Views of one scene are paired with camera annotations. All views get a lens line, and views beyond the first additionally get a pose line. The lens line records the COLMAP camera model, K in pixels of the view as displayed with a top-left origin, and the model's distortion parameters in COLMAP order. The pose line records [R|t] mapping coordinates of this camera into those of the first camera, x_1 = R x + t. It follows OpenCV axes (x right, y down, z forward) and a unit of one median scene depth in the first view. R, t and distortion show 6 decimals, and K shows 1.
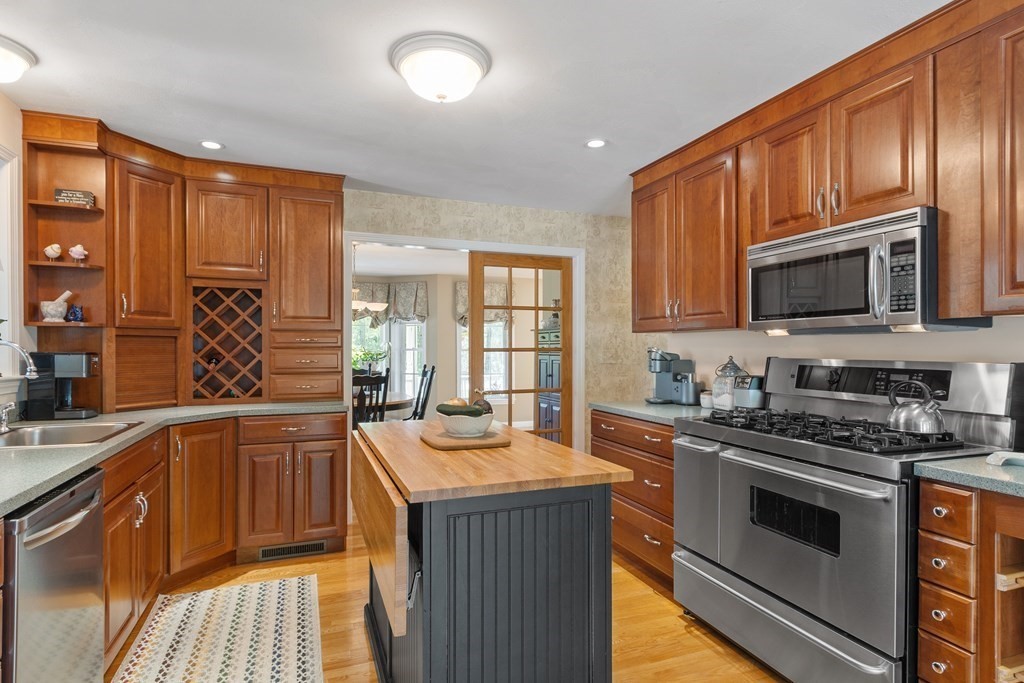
lens RADIAL K [[538.0, 0, 511.1], [0, 538.0, 348.6], [0, 0, 1]] dist [0.000889, -0.000128]
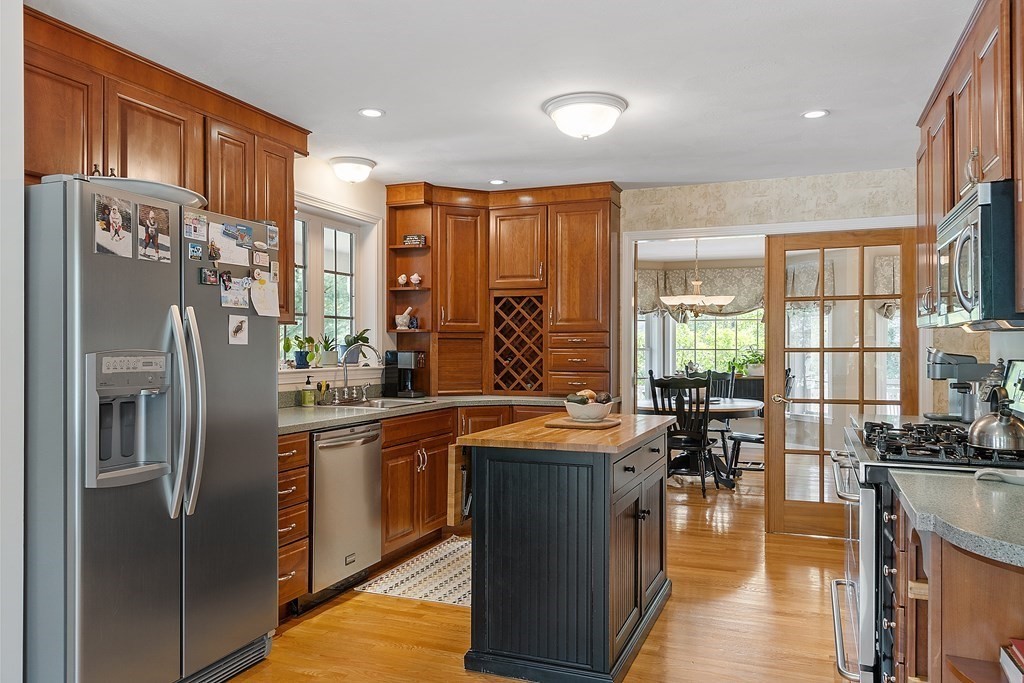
lens RADIAL K [[750.8, 0, 512.0], [0, 750.8, 341.5], [0, 0, 1]] dist [-0.001567, -0.000702]
pose [[0.736830, -0.005535, -0.676055, 0.615895], [0.000214, 0.999968, -0.007953, -0.001504], [0.676078, 0.005716, 0.736808, -0.231532]]
